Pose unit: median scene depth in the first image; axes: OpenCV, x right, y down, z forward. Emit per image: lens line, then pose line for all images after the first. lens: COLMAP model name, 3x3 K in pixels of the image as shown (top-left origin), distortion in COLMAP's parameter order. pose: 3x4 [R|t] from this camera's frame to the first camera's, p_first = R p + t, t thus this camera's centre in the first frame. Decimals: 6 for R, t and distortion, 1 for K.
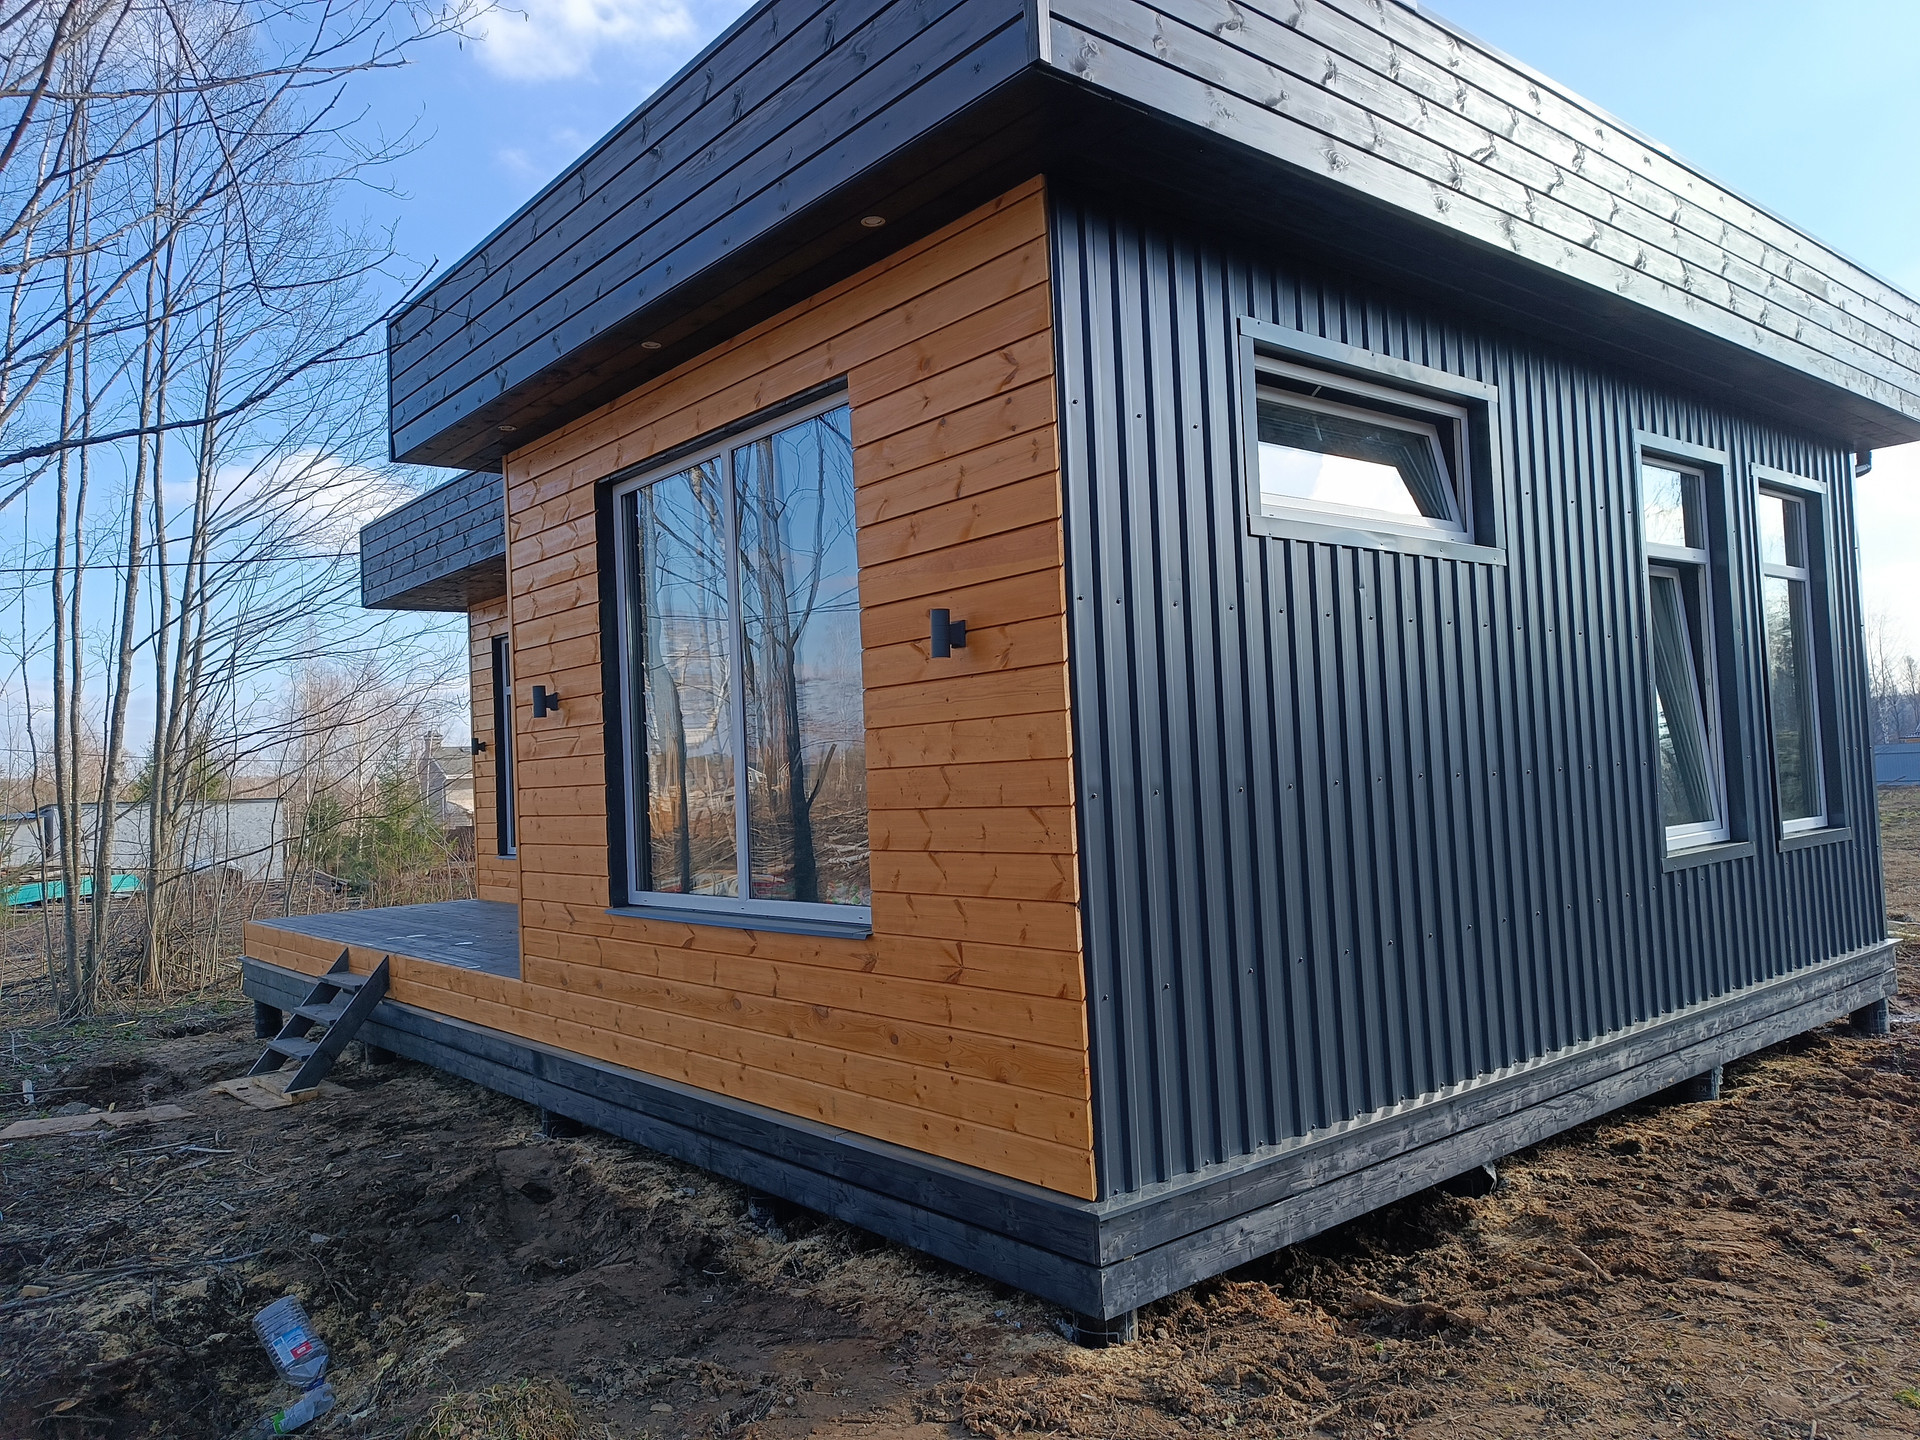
lens RADIAL K [[1375.6, 0, 960.0], [0, 1375.6, 720.0], [0, 0, 1]] dist [0.048832, -0.048115]
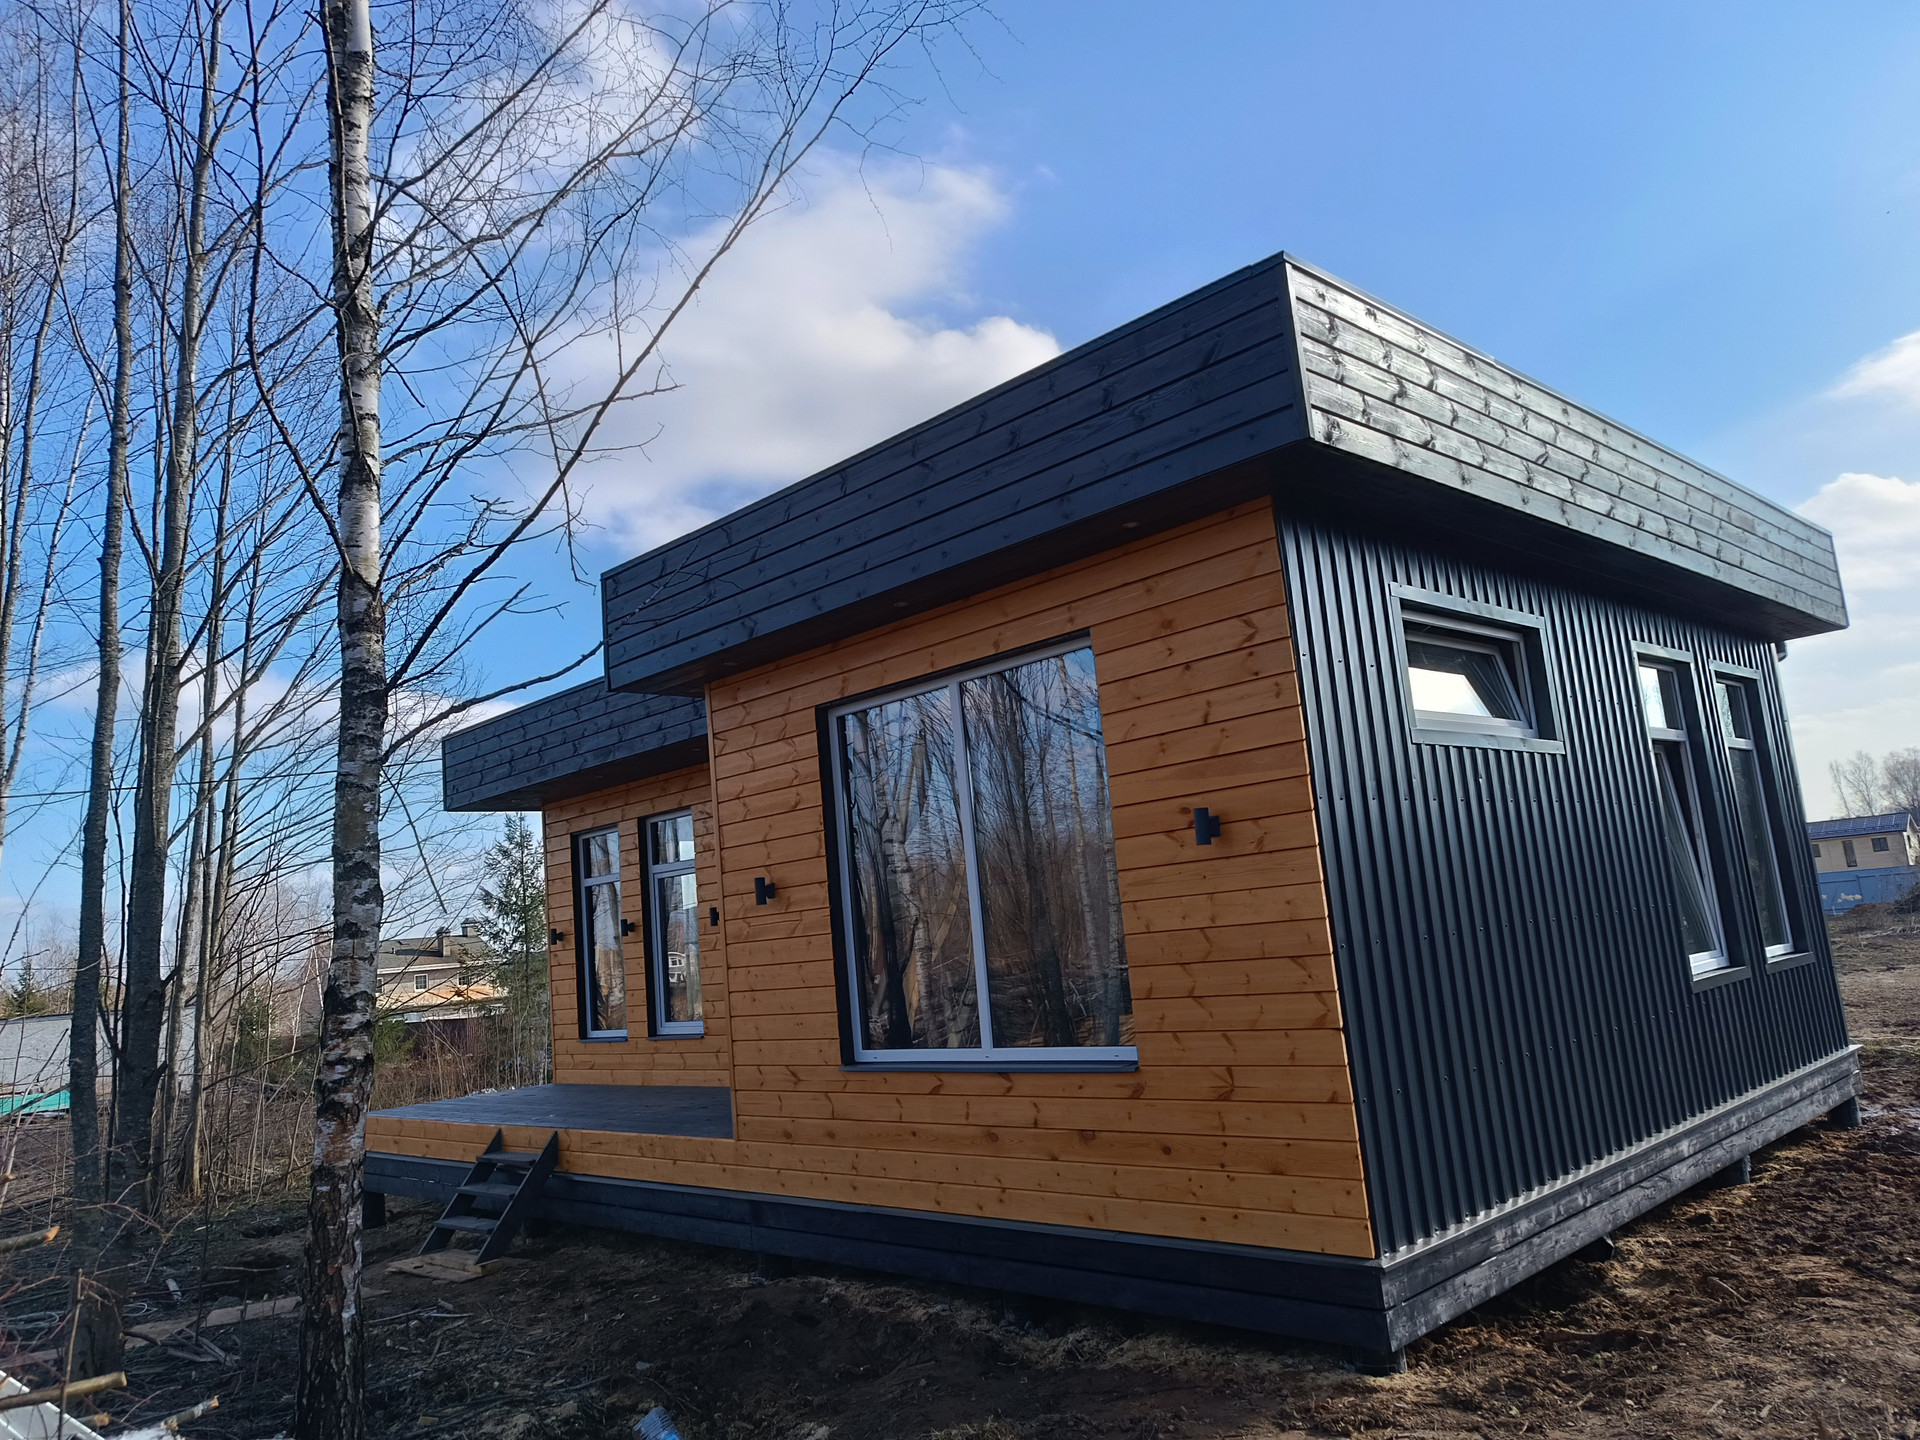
lens RADIAL K [[1378.9, 0, 966.1], [0, 1378.9, 719.9], [0, 0, 1]] dist [0.033318, -0.021682]
pose [[0.996012, -0.032064, 0.083257, -0.284418], [0.041978, 0.991863, -0.120191, -0.012465], [-0.078726, 0.123206, 0.989253, -0.248763]]
